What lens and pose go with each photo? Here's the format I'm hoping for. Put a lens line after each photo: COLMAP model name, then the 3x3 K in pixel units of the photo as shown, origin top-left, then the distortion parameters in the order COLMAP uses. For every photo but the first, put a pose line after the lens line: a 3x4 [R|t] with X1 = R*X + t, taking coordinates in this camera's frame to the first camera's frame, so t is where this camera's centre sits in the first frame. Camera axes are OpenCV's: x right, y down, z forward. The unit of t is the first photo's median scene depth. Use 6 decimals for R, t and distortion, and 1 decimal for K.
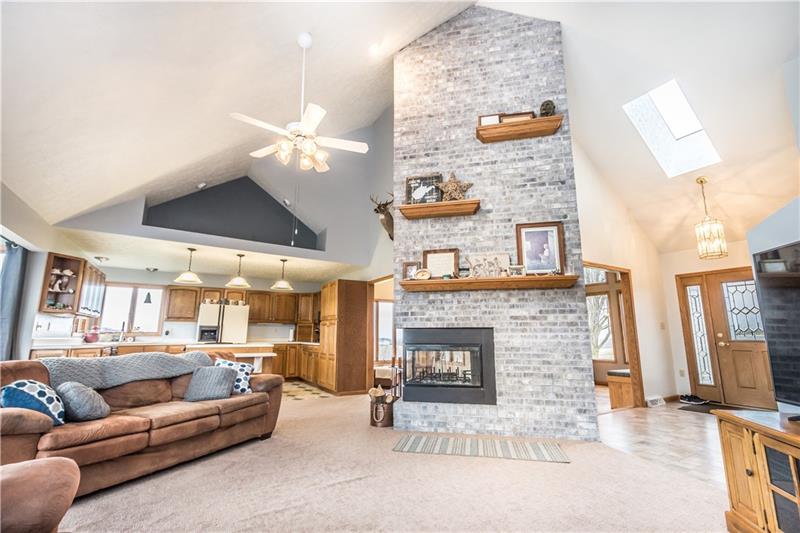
lens RADIAL K [[352.5, 0, 398.9], [0, 352.5, 267.8], [0, 0, 1]] dist [-0.002660, -0.000077]
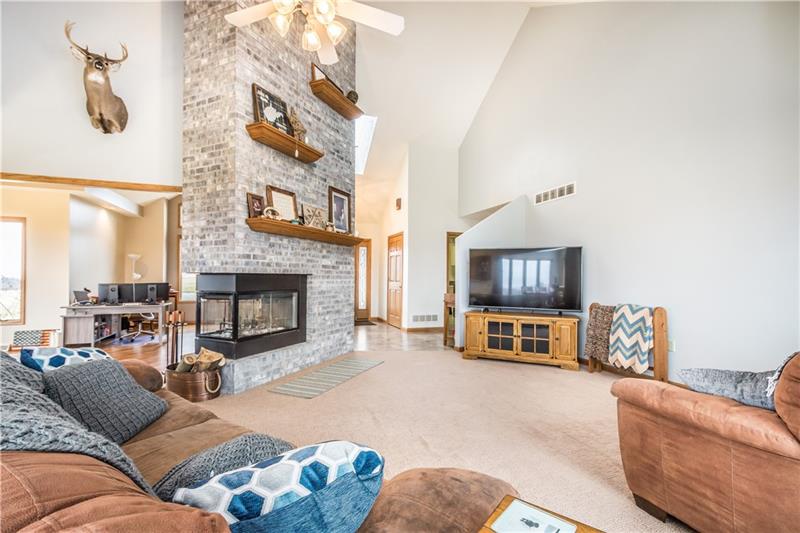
lens RADIAL K [[352.5, 0, 399.4], [0, 352.5, 272.8], [0, 0, 1]] dist [-0.002660, -0.000077]
pose [[0.178391, 0.014054, 0.983859, -0.752470], [-0.188891, 0.981790, 0.020225, 0.087967], [-0.965659, -0.189450, 0.177797, 0.524377]]
